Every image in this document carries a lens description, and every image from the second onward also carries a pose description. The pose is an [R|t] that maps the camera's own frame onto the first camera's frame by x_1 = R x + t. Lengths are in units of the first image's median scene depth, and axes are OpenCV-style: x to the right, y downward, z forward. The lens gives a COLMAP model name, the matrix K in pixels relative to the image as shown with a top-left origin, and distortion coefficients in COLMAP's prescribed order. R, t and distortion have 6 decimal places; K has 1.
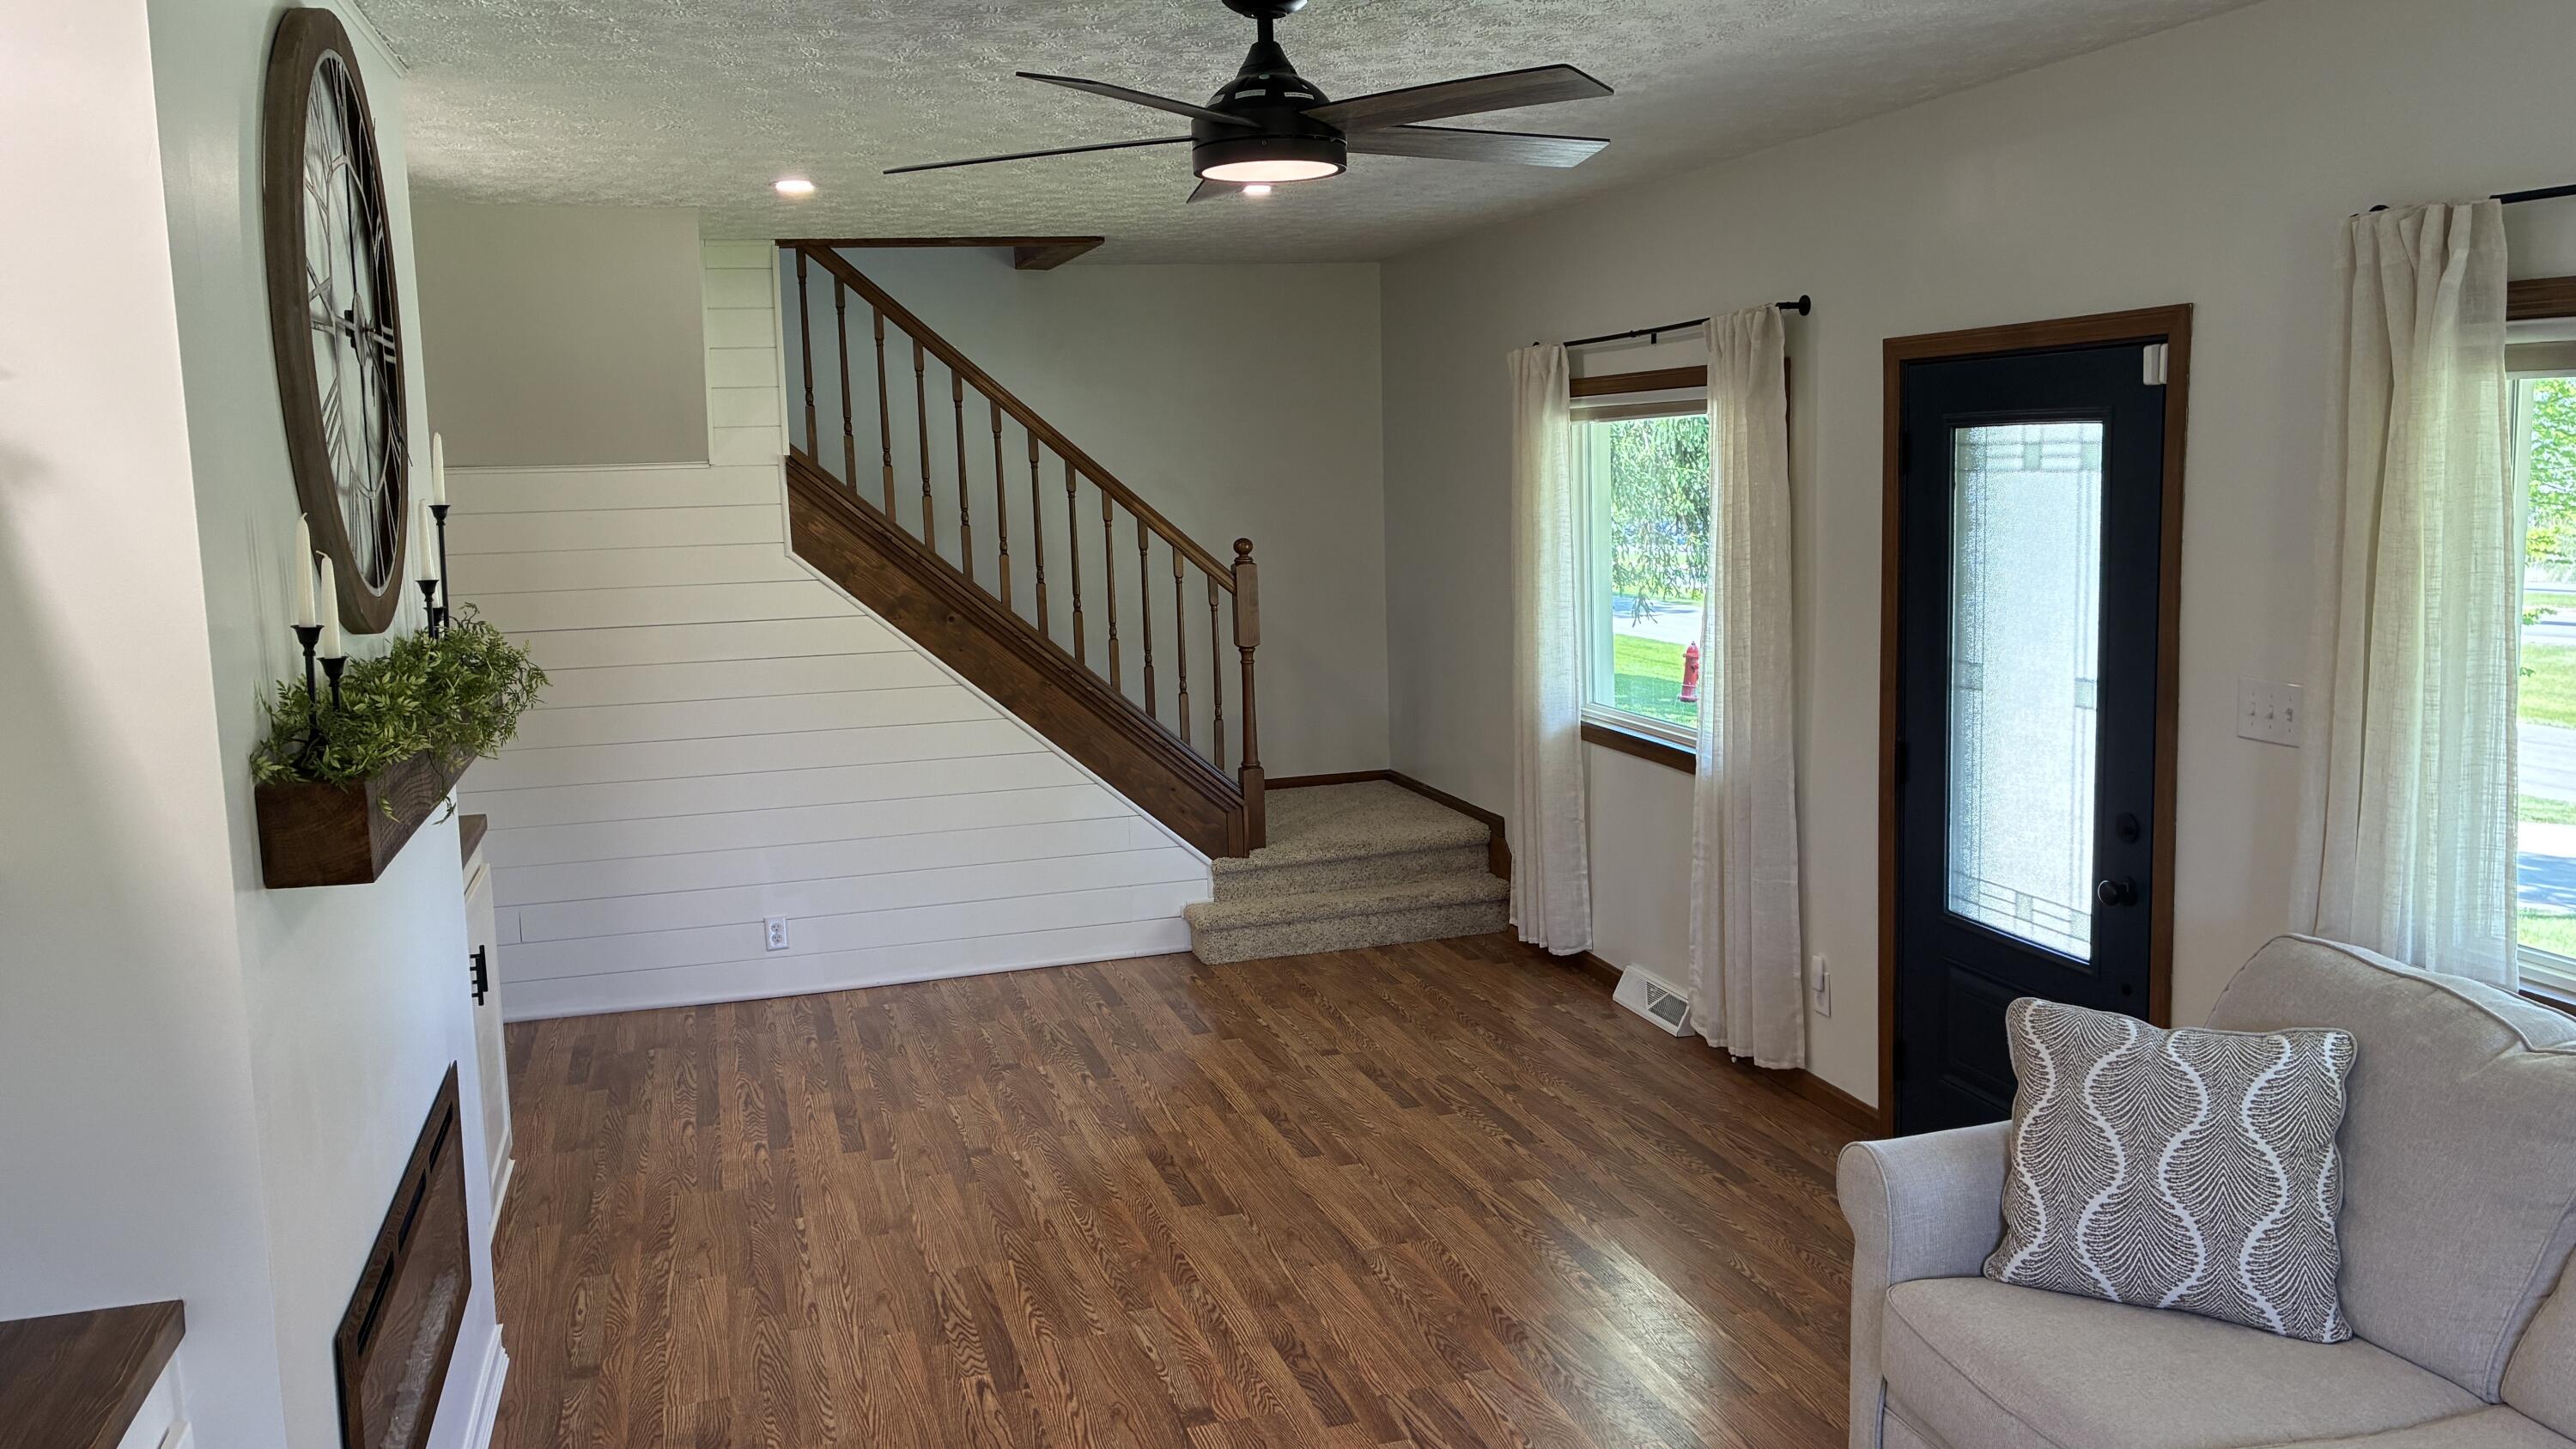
lens RADIAL K [[1951.6, 0, 1290.4], [0, 1951.6, 712.5], [0, 0, 1]] dist [0.033583, -0.022776]
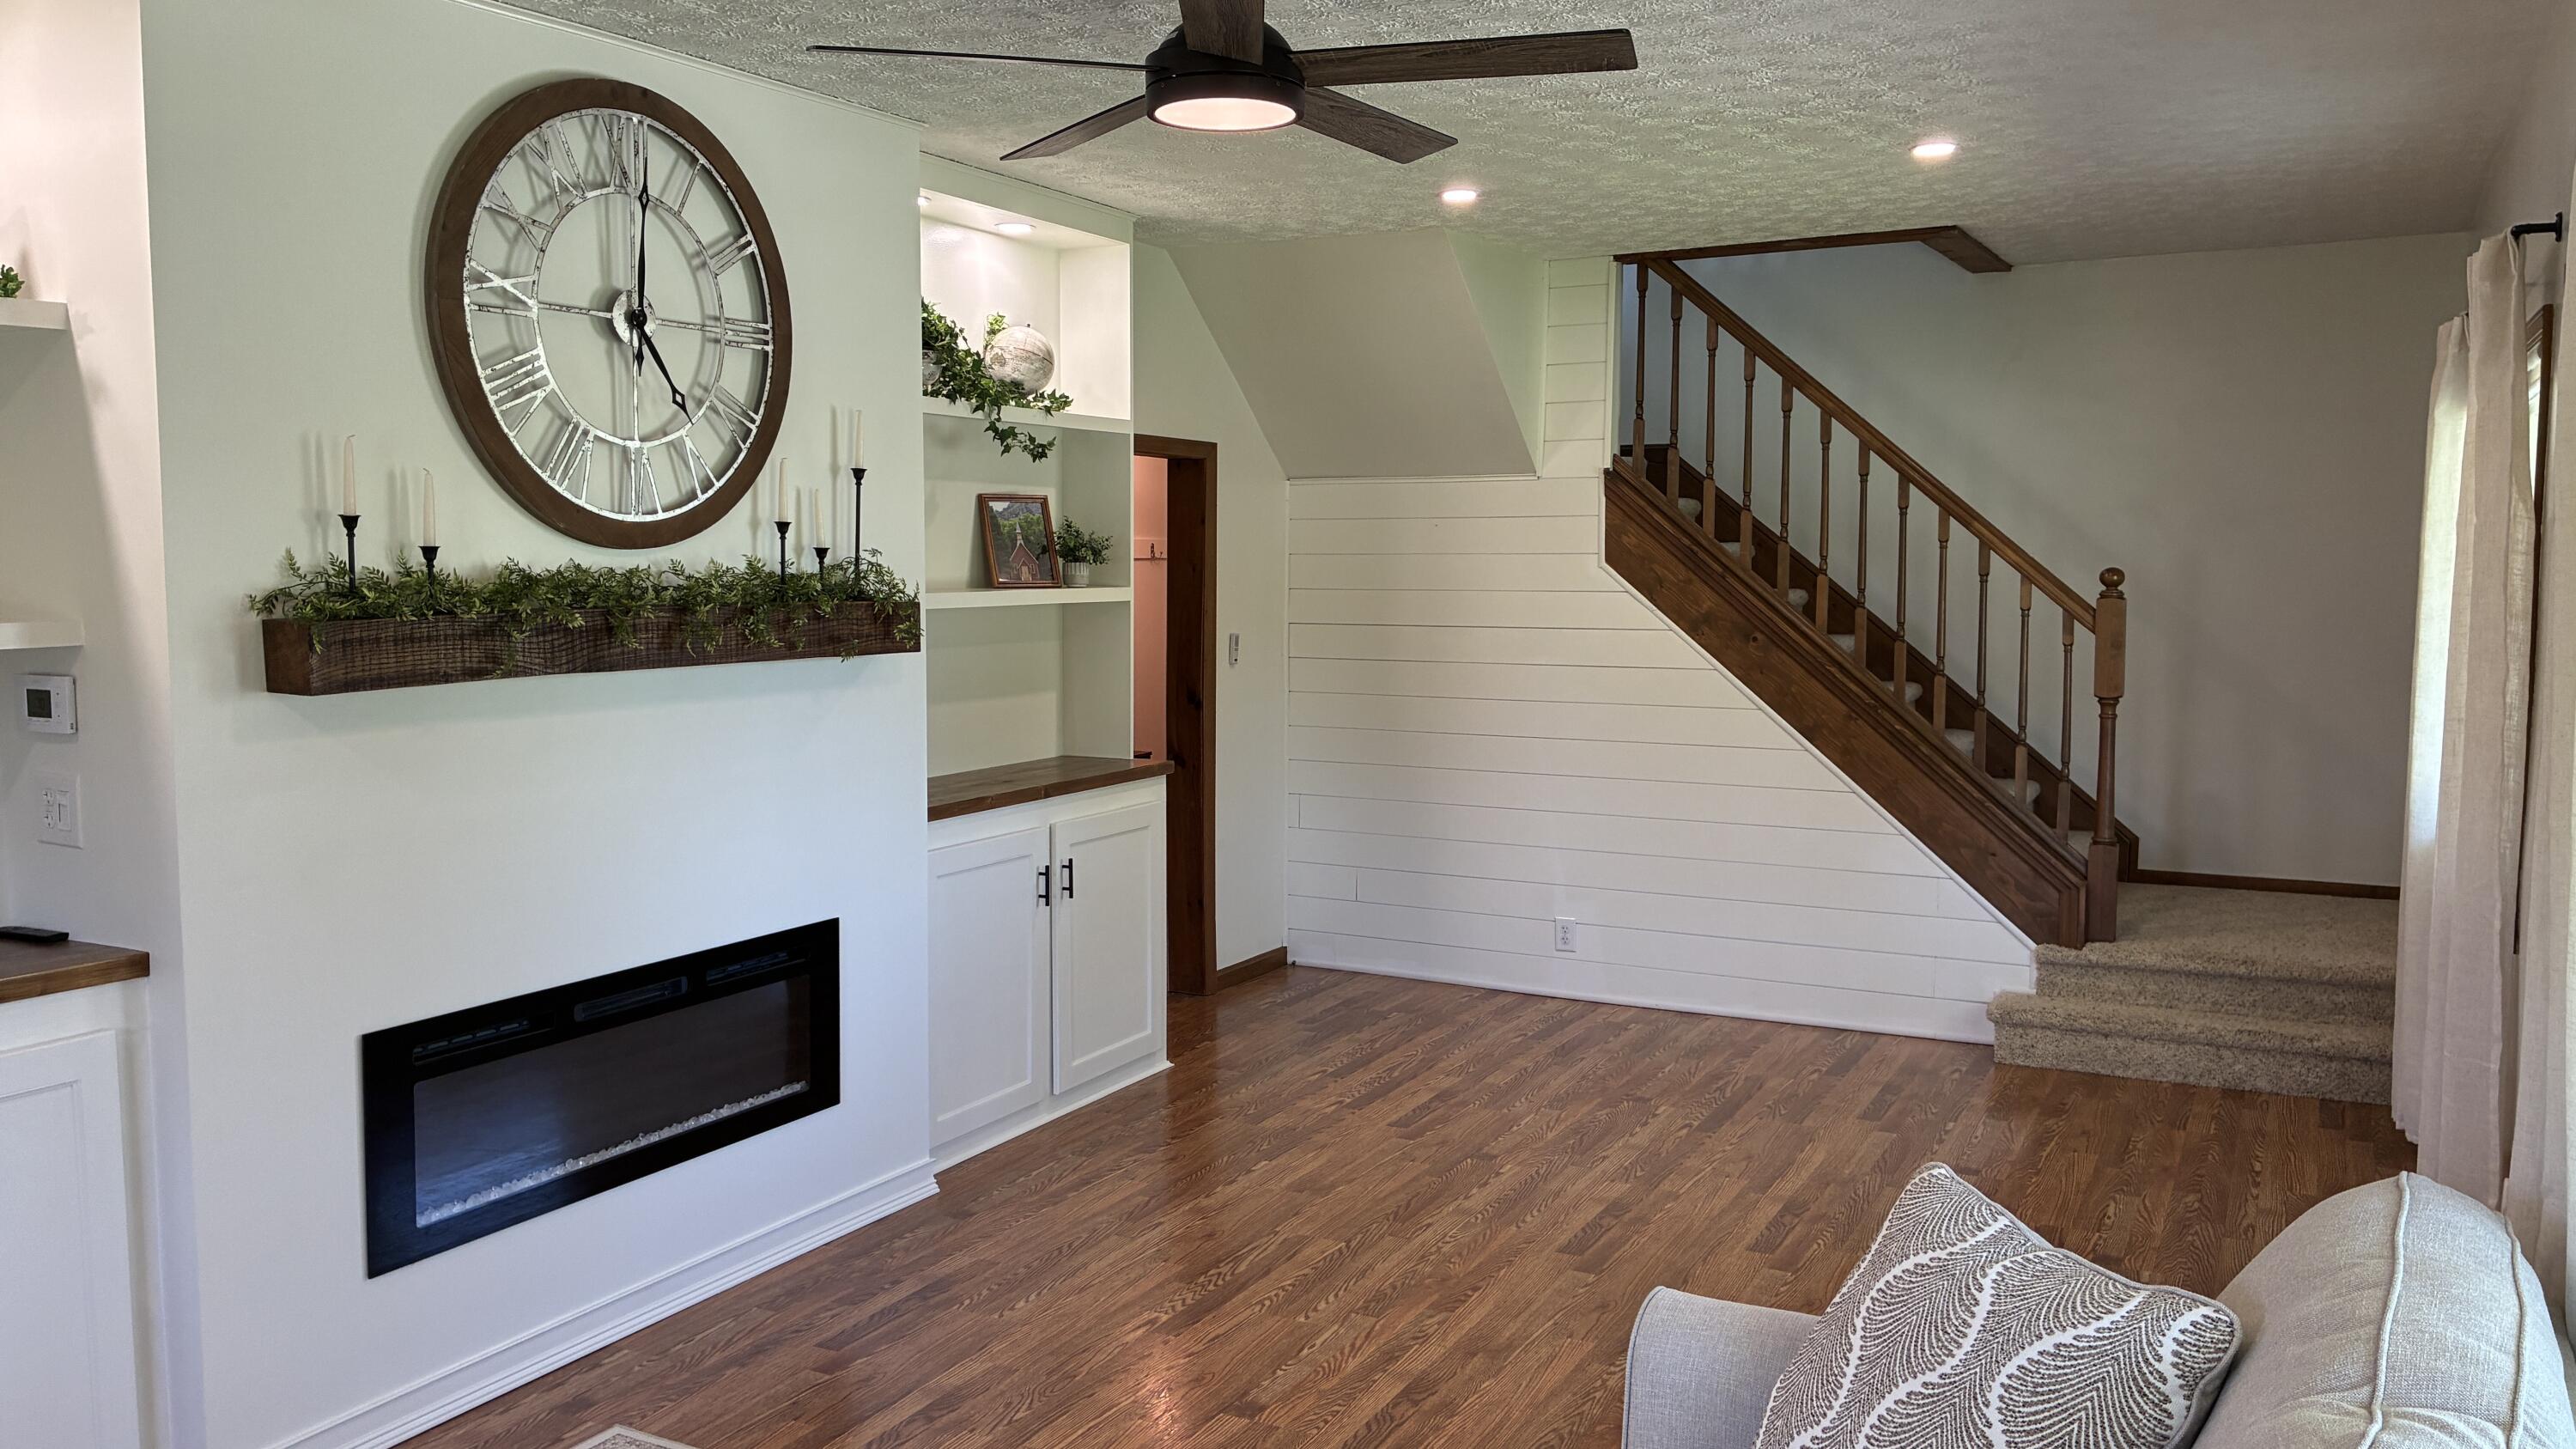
lens RADIAL K [[1951.6, 0, 1281.1], [0, 1951.6, 719.5], [0, 0, 1]] dist [0.033583, -0.022776]
pose [[0.707461, 0.088957, -0.701132, 0.417049], [-0.111243, 0.993697, 0.013830, 0.004061], [0.697943, 0.068212, 0.712897, 0.204189]]
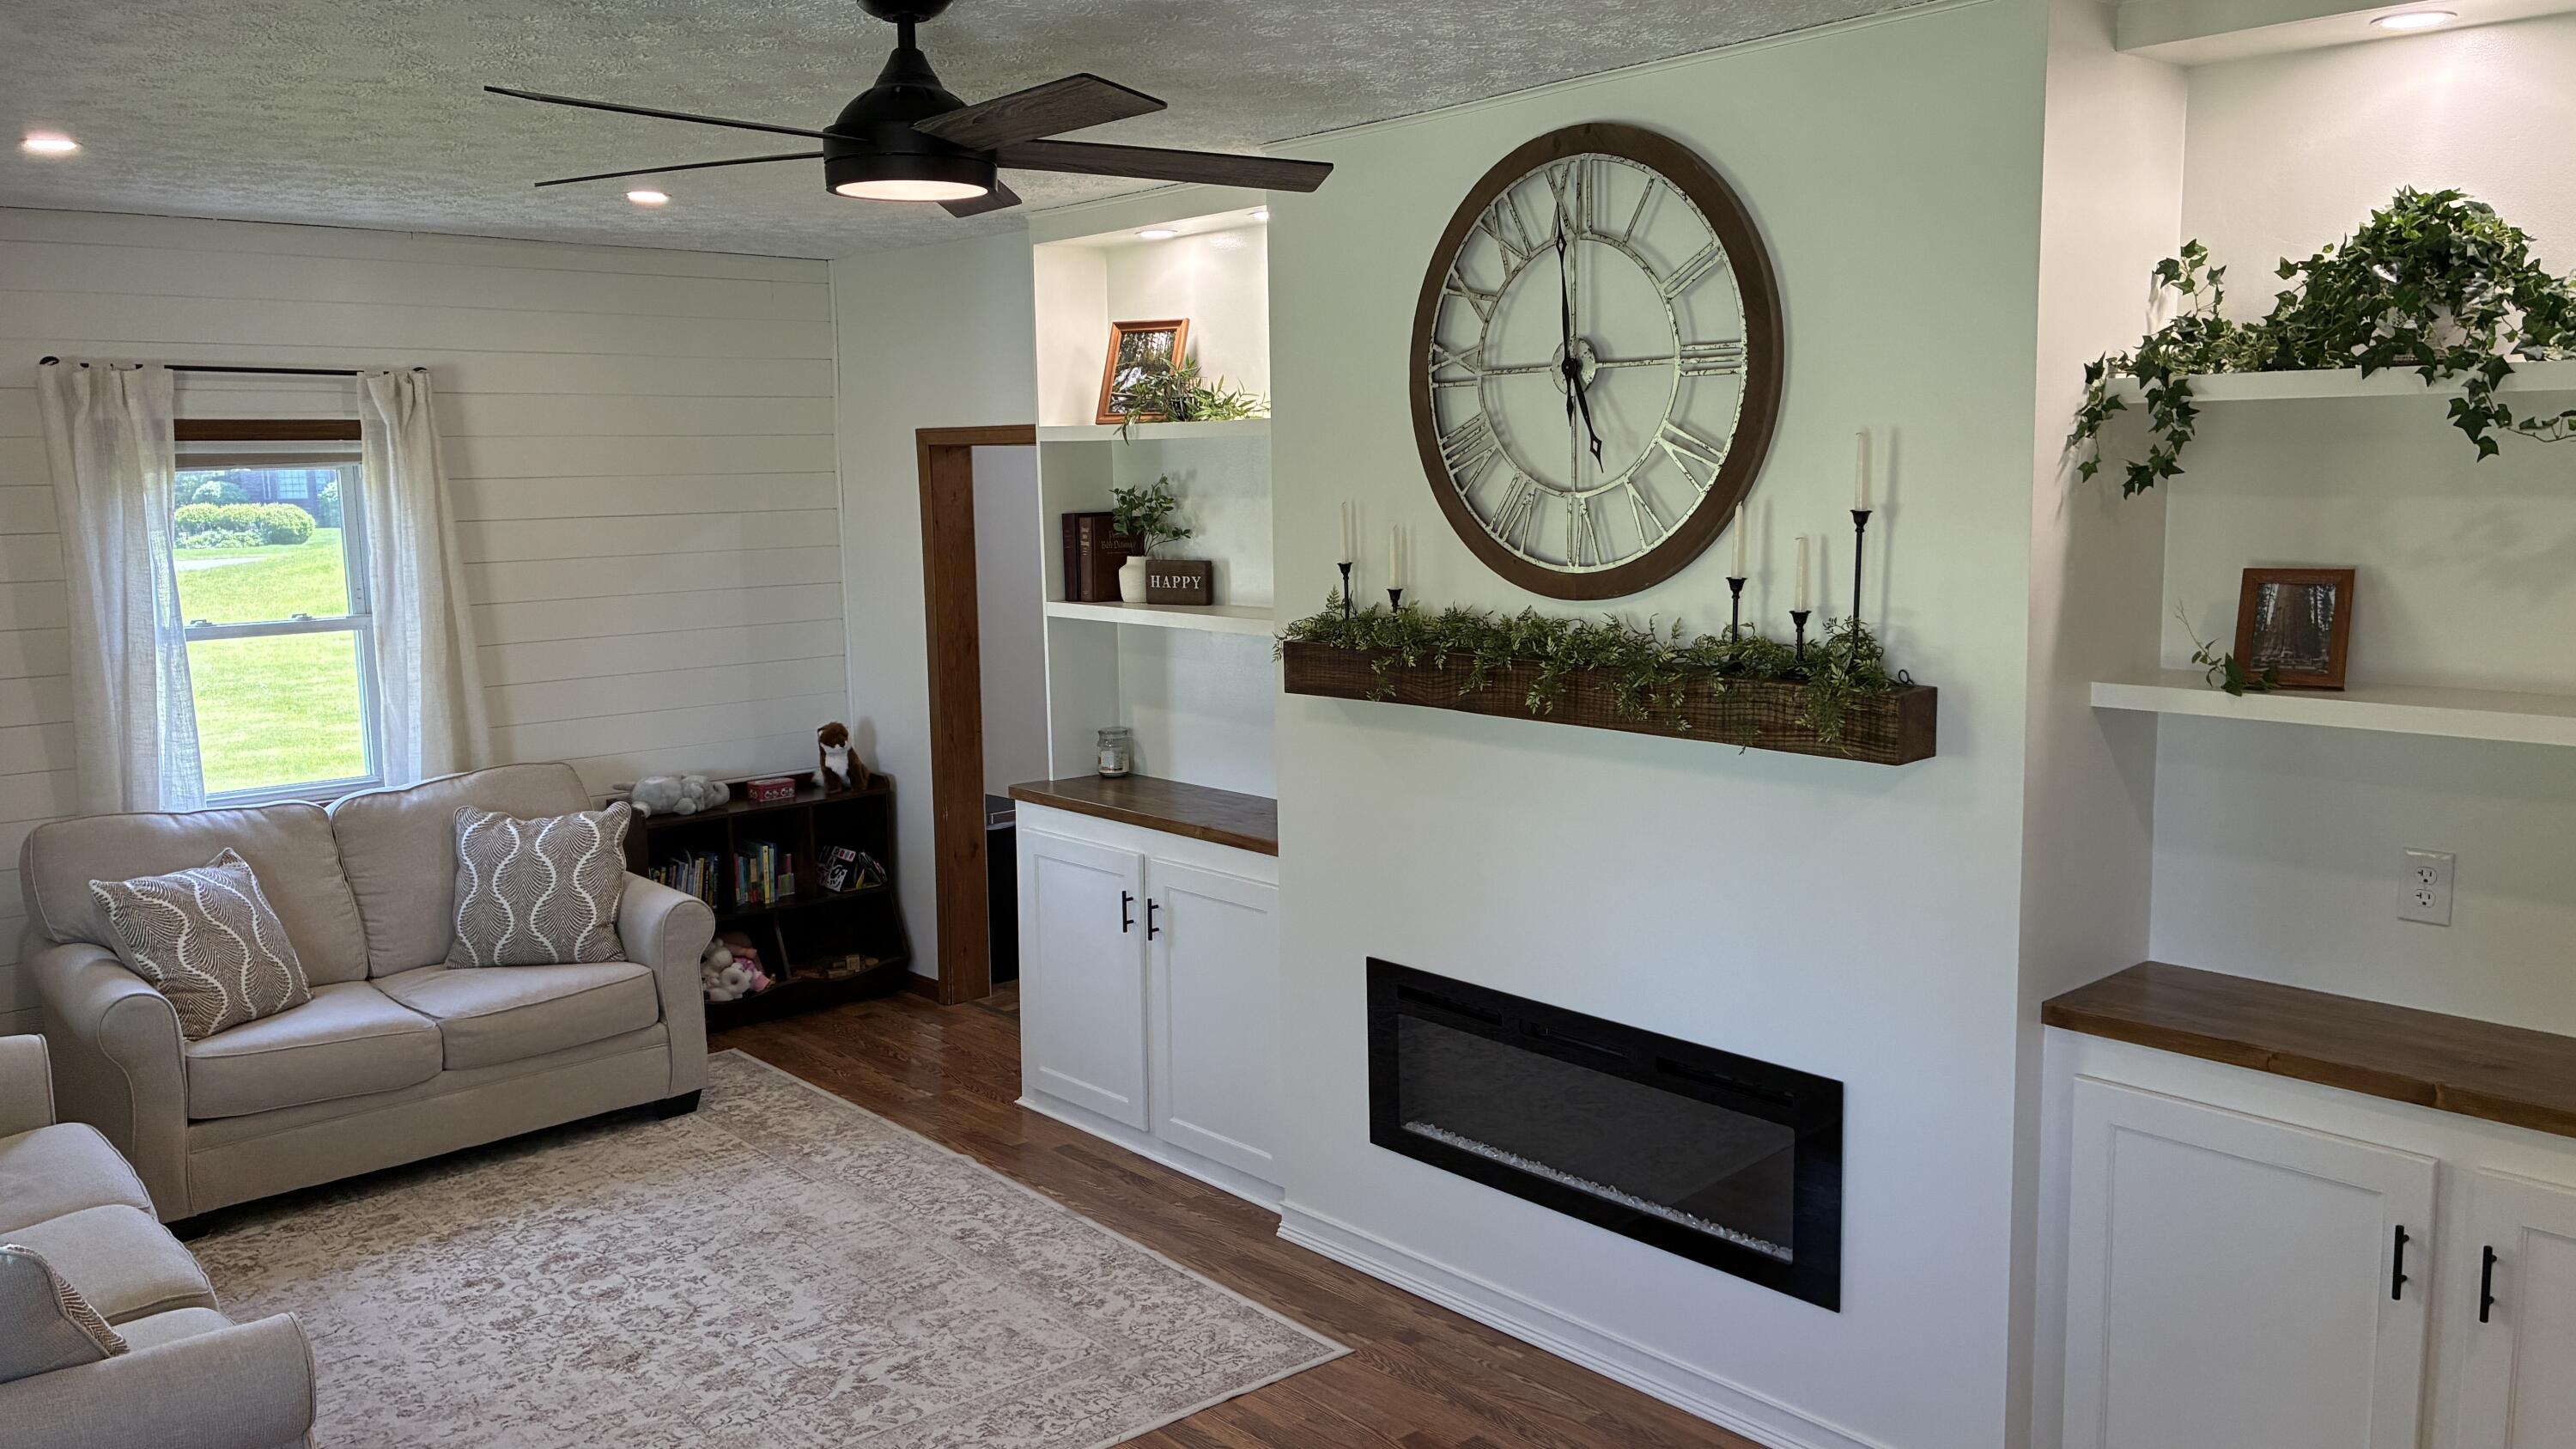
lens RADIAL K [[1951.6, 0, 1285.0], [0, 1951.6, 720.8], [0, 0, 1]] dist [0.033583, -0.022776]
pose [[-0.907384, 0.098333, -0.408639, 0.133568], [-0.012961, 0.965238, 0.261052, -0.161690], [0.420104, 0.242171, -0.874566, 1.123711]]
